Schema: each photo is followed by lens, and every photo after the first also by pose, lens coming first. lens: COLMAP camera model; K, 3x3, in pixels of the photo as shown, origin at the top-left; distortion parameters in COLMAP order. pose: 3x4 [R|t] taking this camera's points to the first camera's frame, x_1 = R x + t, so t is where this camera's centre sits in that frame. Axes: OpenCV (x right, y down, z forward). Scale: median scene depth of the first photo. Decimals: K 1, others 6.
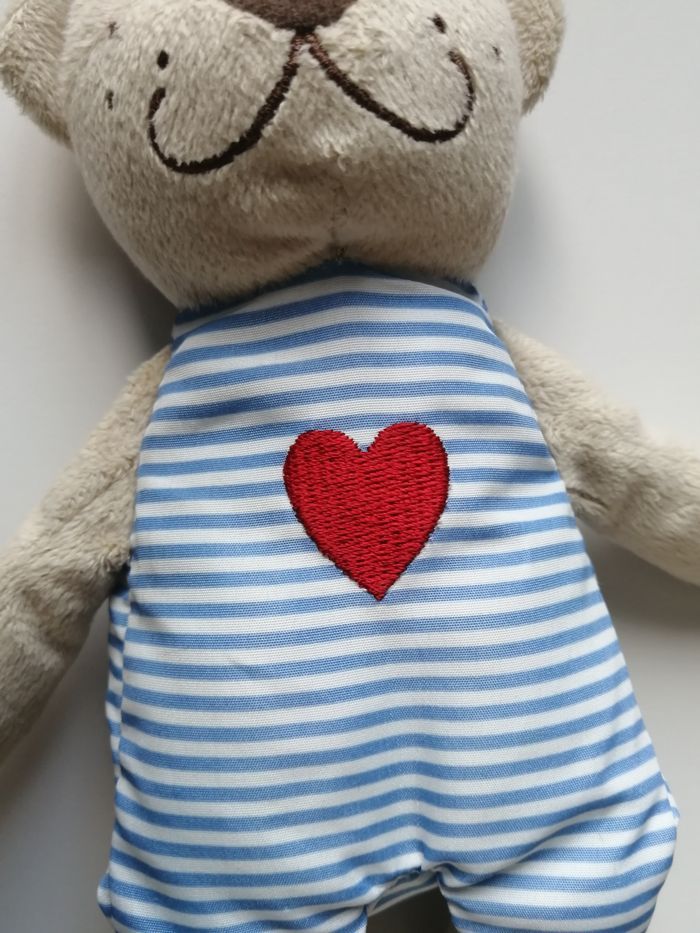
lens RADIAL K [[953.7, 0, 349.3], [0, 953.7, 516.5], [0, 0, 1]] dist [-0.094909, 0.154031]
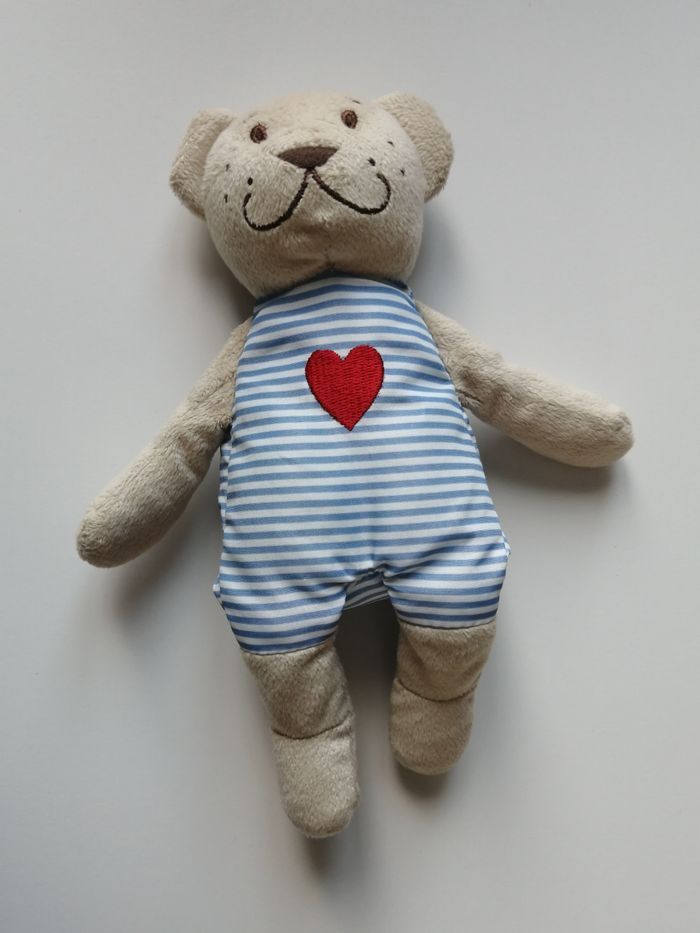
lens RADIAL K [[940.9, 0, 350.7], [0, 940.9, 535.8], [0, 0, 1]] dist [-0.017868, -0.012925]
pose [[0.996752, 0.001961, -0.080511, 0.198958], [-0.005123, 0.999223, -0.039080, 0.399340], [0.080372, 0.039365, 0.995987, -1.050922]]
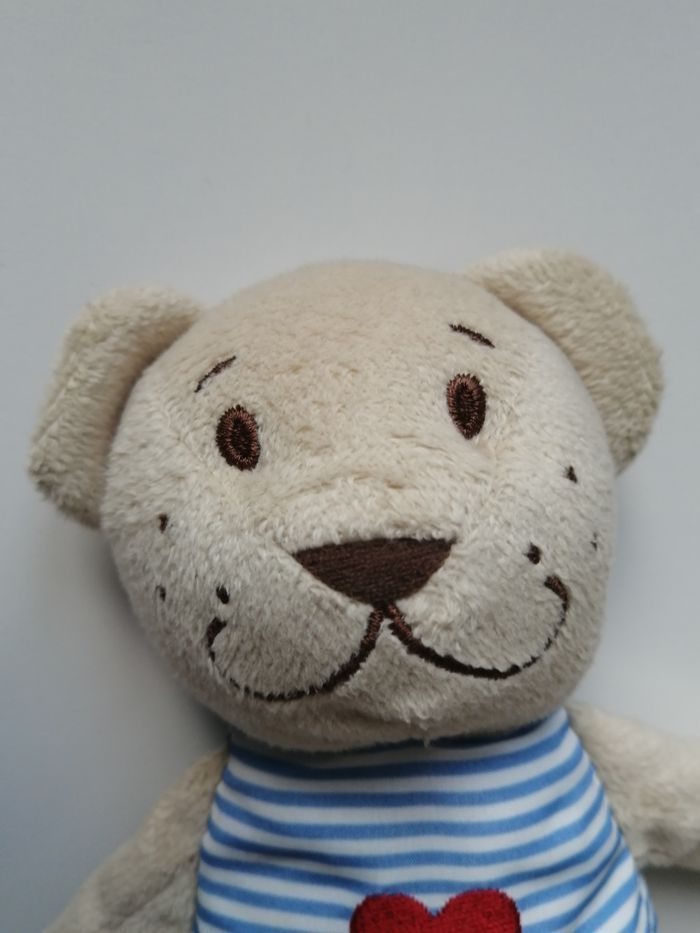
lens RADIAL K [[940.9, 0, 350.7], [0, 940.9, 535.8], [0, 0, 1]] dist [-0.017868, -0.012925]
pose [[0.999697, 0.006308, -0.023813, -0.048787], [-0.002366, 0.986777, 0.162064, -0.599239], [0.024520, -0.161959, 0.986493, 0.113462]]
